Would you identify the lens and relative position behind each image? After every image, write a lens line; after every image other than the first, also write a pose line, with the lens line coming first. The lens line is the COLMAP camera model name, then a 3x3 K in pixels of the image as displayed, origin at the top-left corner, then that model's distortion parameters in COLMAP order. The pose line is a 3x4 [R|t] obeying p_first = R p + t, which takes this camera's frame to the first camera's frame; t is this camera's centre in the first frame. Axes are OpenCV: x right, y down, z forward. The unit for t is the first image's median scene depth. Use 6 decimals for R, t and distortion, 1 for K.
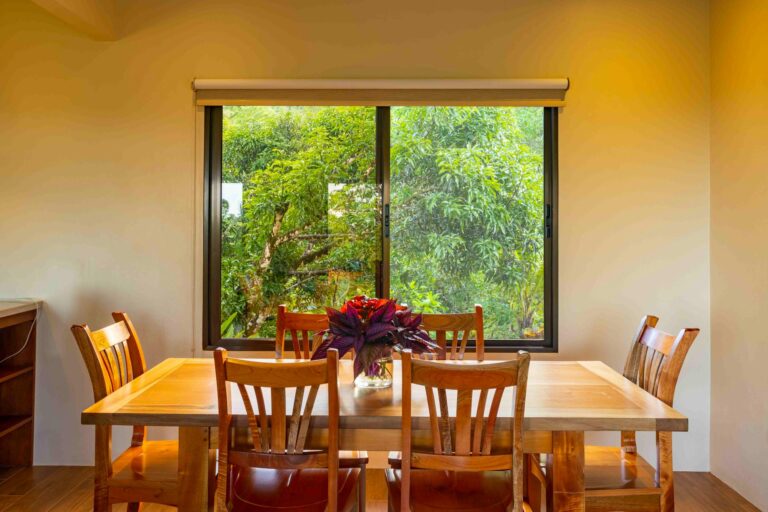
lens RADIAL K [[641.7, 0, 392.8], [0, 641.7, 205.0], [0, 0, 1]] dist [0.004660, 0.011025]
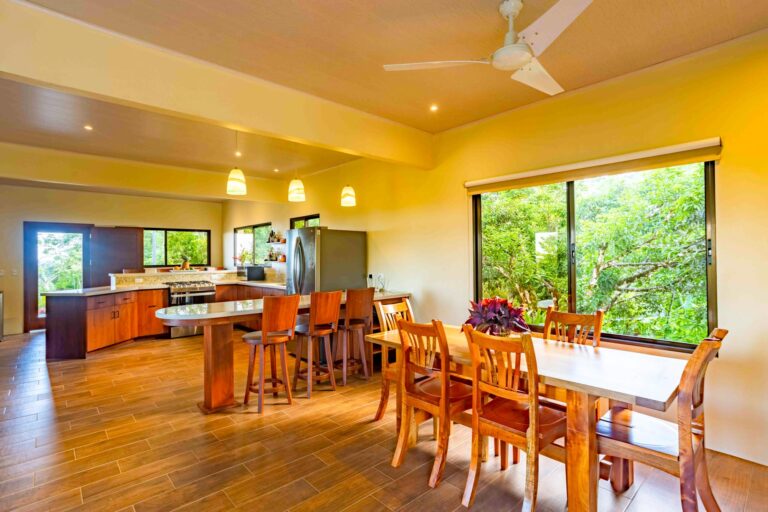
lens RADIAL K [[372.8, 0, 380.2], [0, 372.8, 254.0], [0, 0, 1]] dist [-0.011304, 0.000905]
pose [[0.696213, -0.017390, -0.717625, 0.576508], [0.032840, 0.999431, 0.007641, 0.003783], [0.717084, -0.028886, 0.696388, 0.059267]]
